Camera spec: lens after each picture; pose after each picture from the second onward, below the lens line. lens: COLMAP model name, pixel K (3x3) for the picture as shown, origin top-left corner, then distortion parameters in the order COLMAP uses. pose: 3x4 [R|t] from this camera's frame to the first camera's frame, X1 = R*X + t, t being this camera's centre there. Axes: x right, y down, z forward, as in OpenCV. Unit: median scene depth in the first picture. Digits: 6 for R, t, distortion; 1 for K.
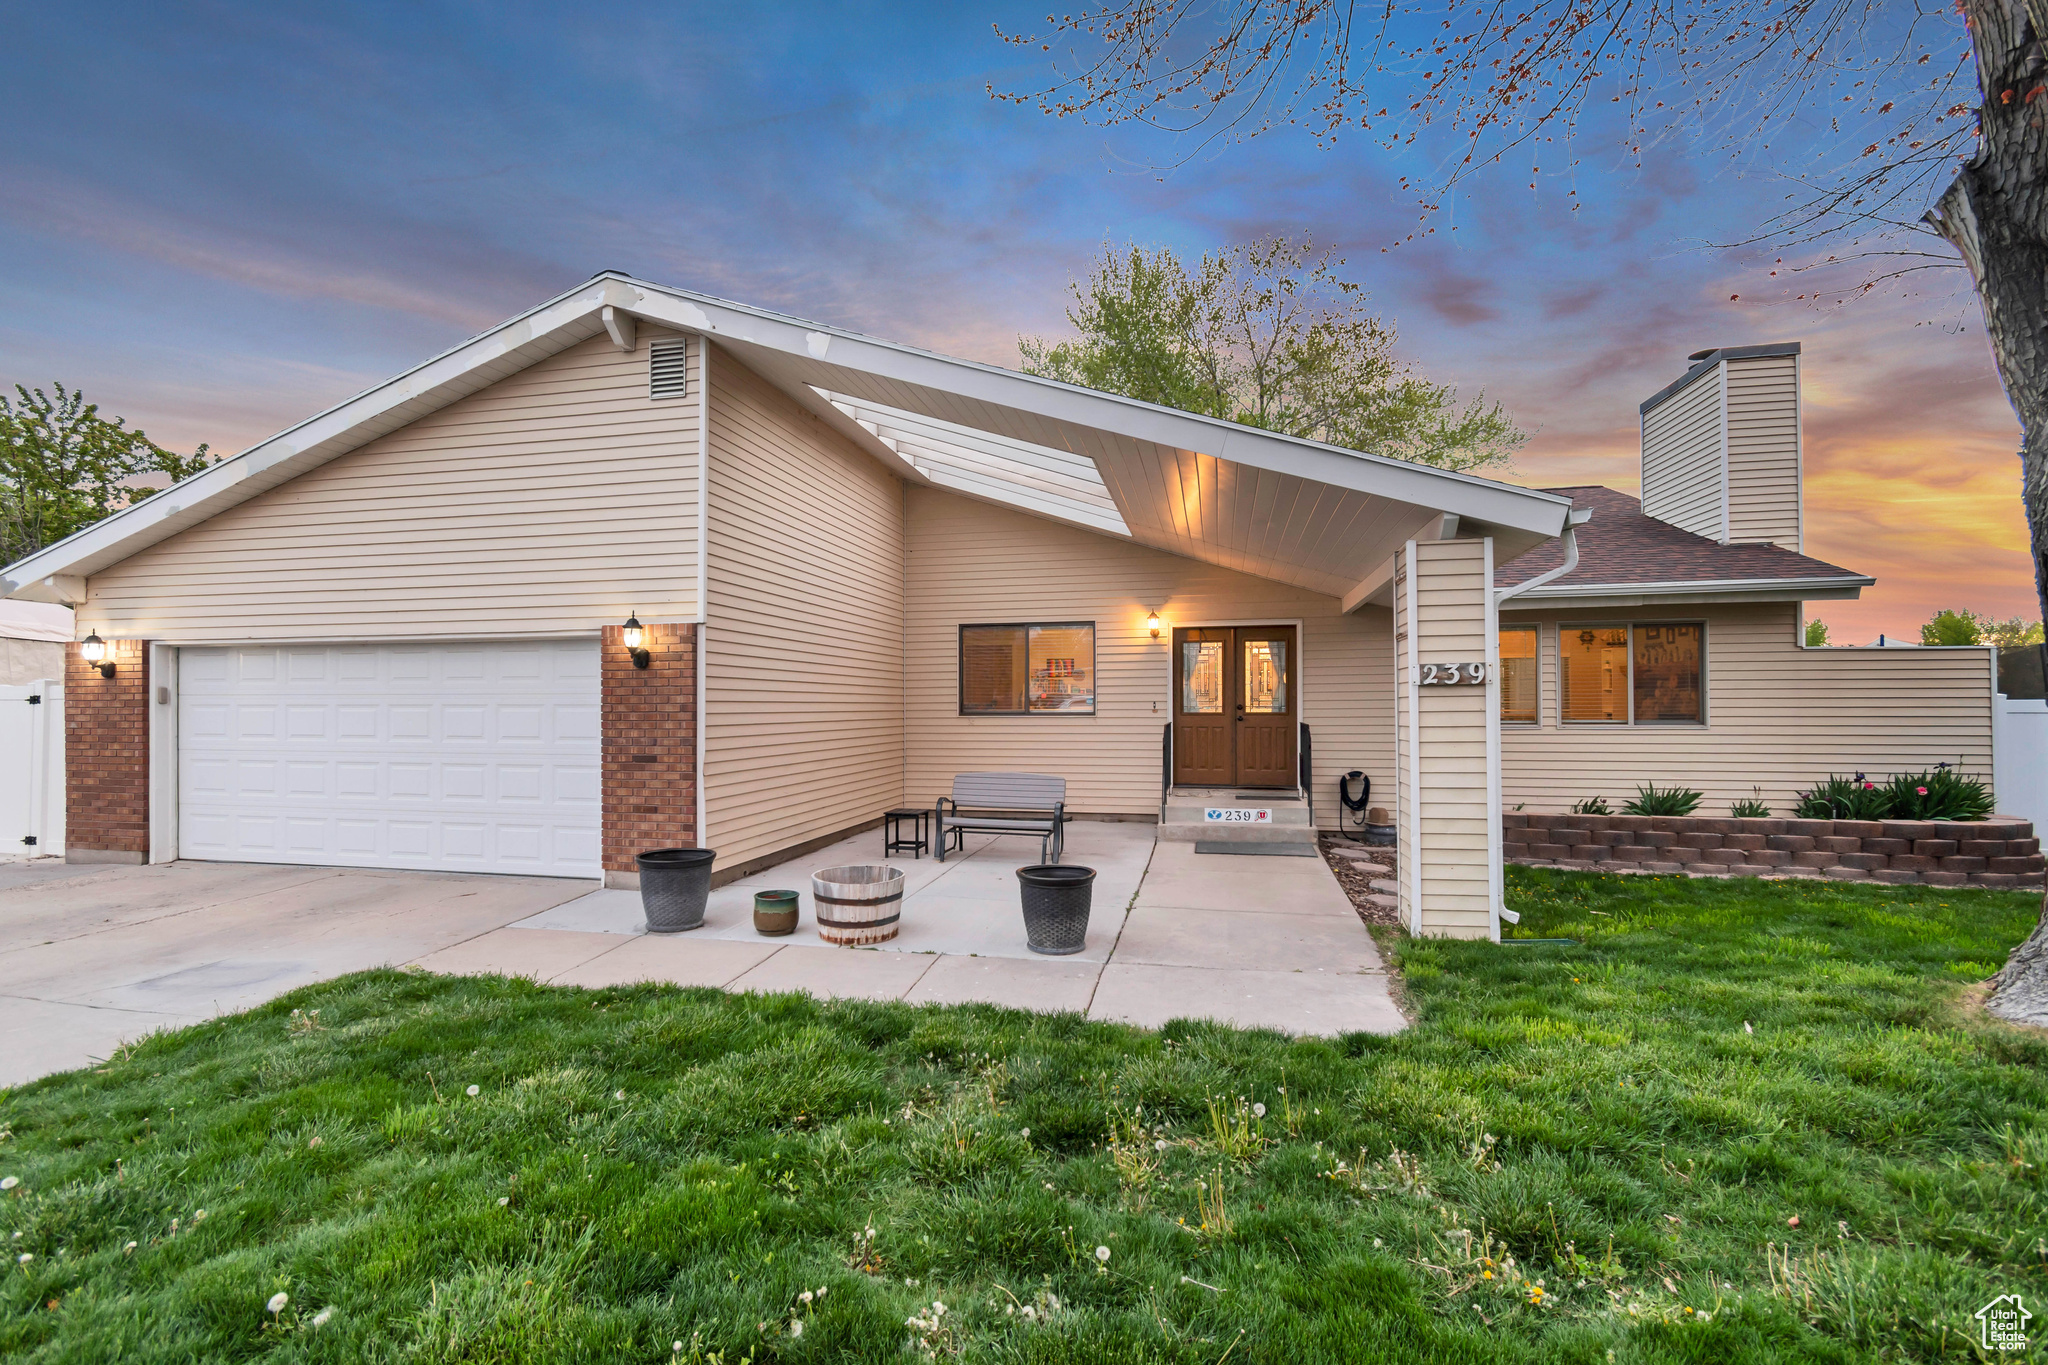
lens RADIAL K [[920.1, 0, 1019.8], [0, 920.1, 691.6], [0, 0, 1]] dist [0.001507, 0.000136]
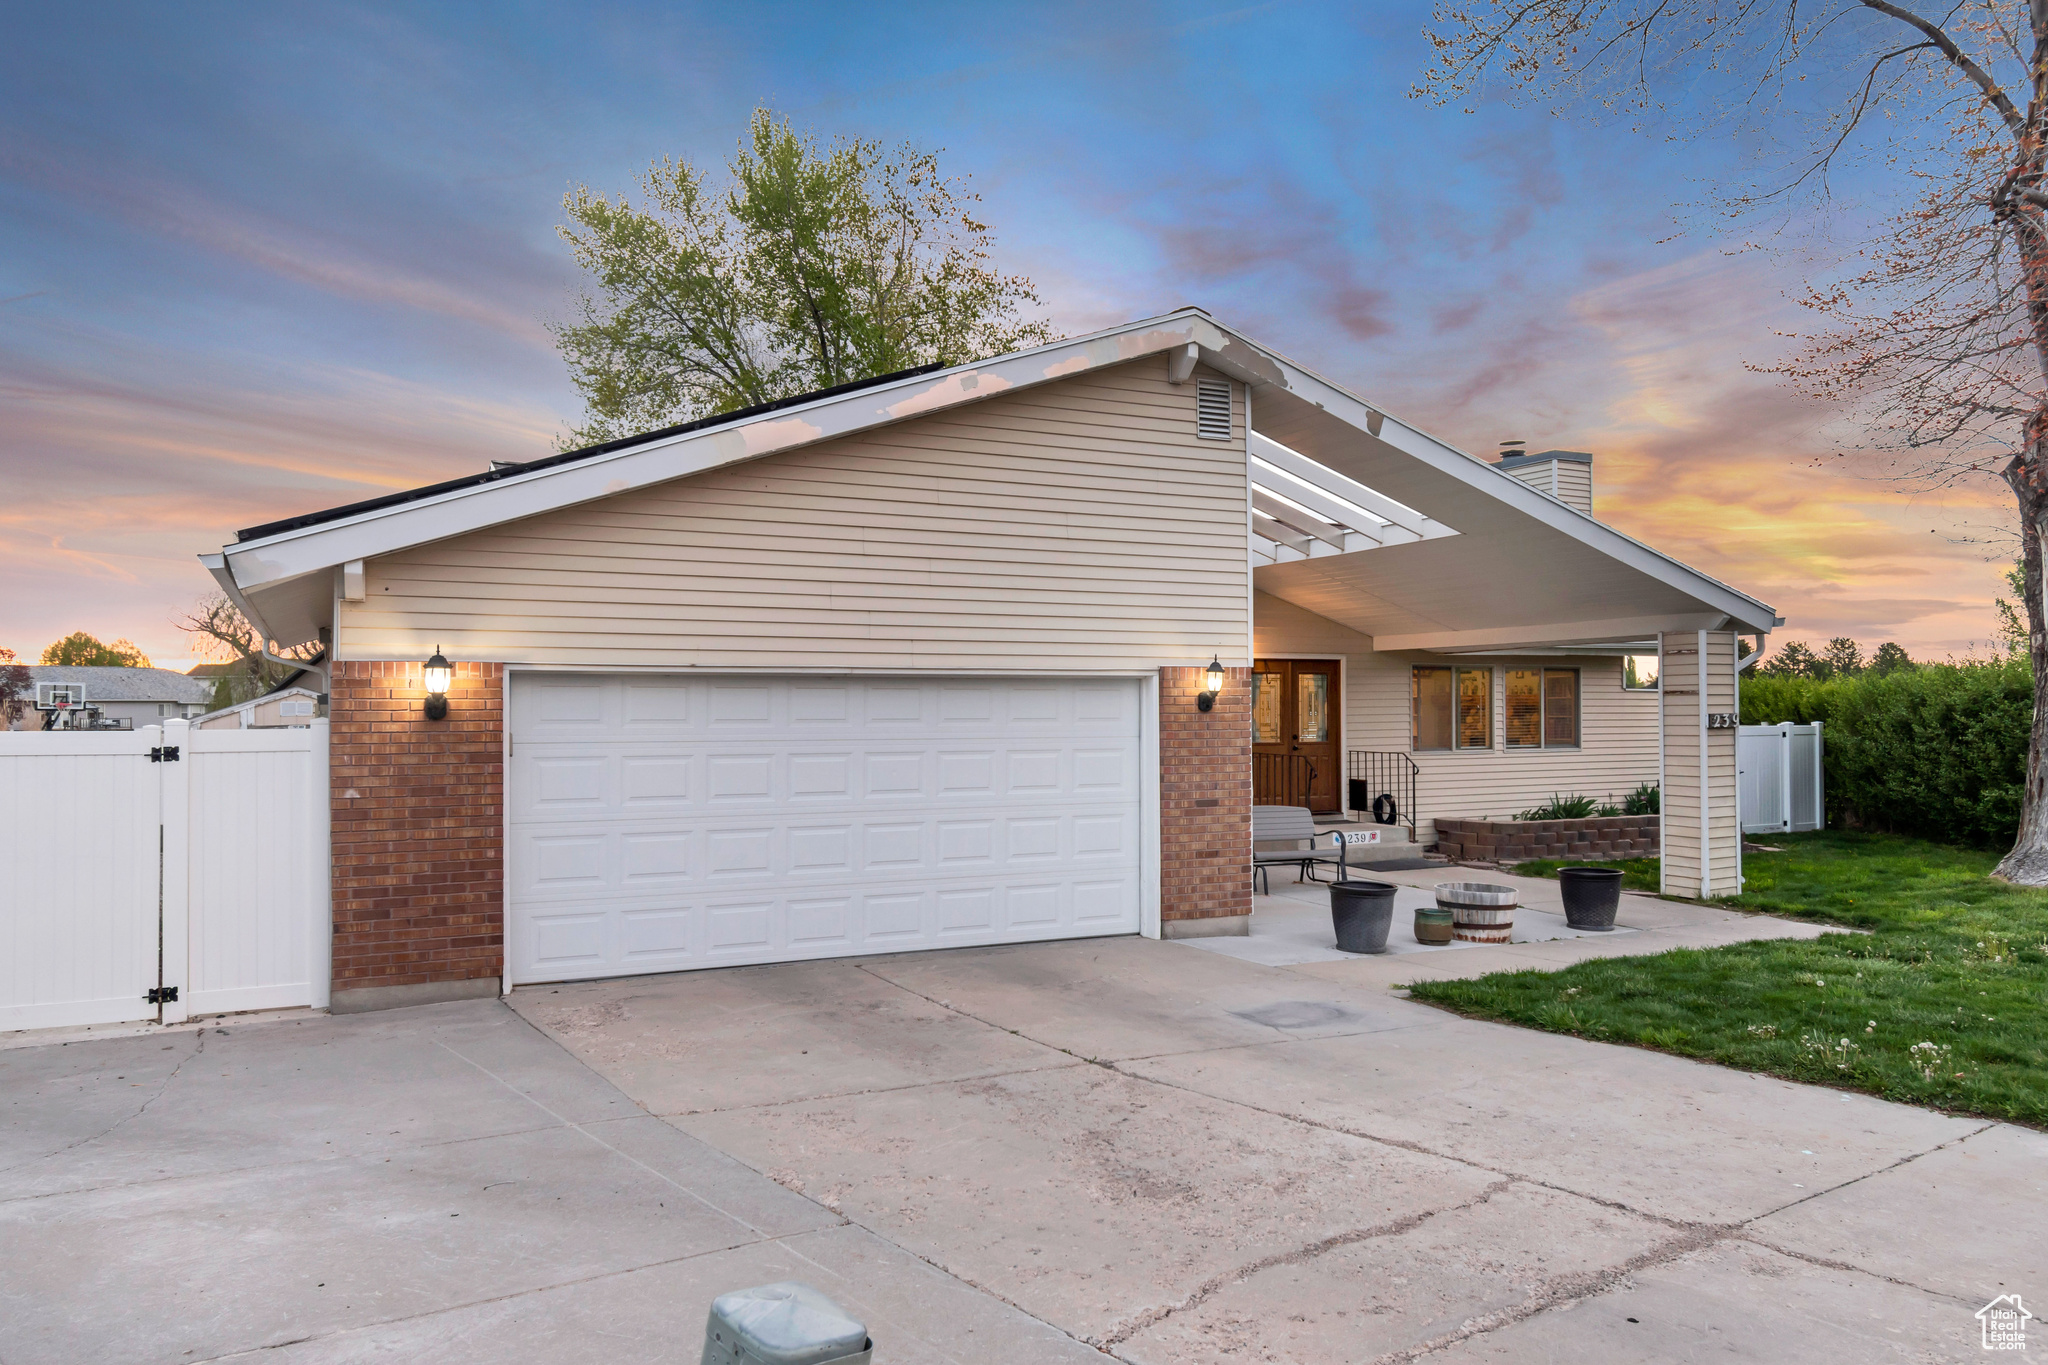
lens RADIAL K [[1388.5, 0, 1018.0], [0, 1388.5, 690.2], [0, 0, 1]] dist [0.003323, -0.002883]
pose [[0.778193, 0.009010, 0.627960, -1.285798], [-0.007598, 0.999959, -0.004932, -0.033730], [-0.627979, -0.000933, 0.778230, -0.029263]]
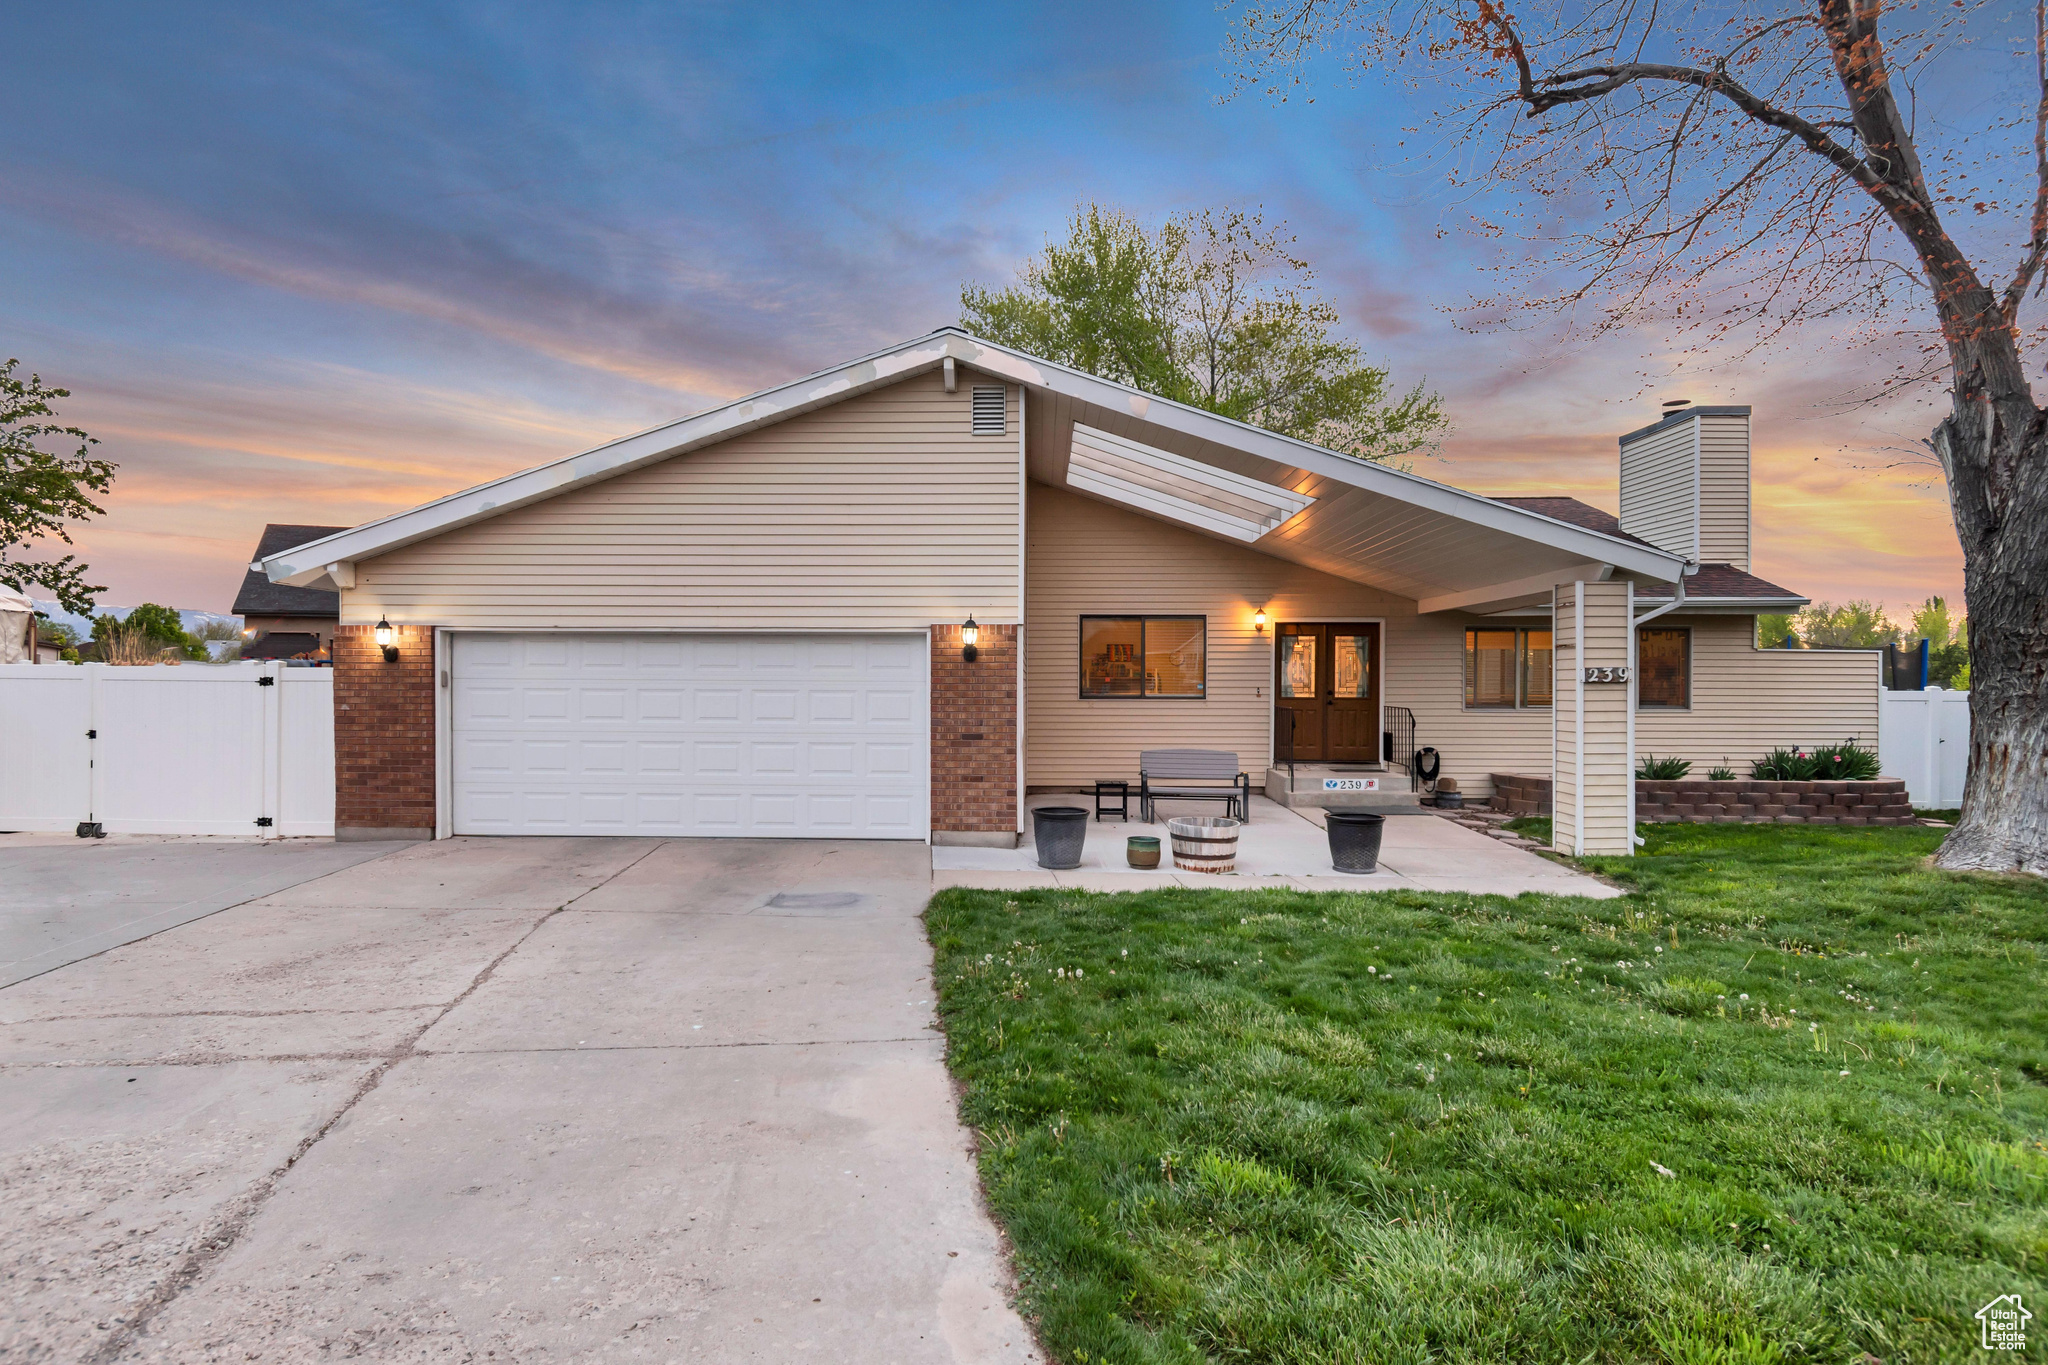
lens RADIAL K [[1102.5, 0, 1022.0], [0, 1102.5, 683.6], [0, 0, 1]] dist [0.002000, -0.002998]
pose [[0.979982, 0.006265, 0.198989, -0.538612], [-0.009569, 0.999832, 0.015643, -0.016486], [-0.198858, -0.017234, 0.979877, -0.358788]]
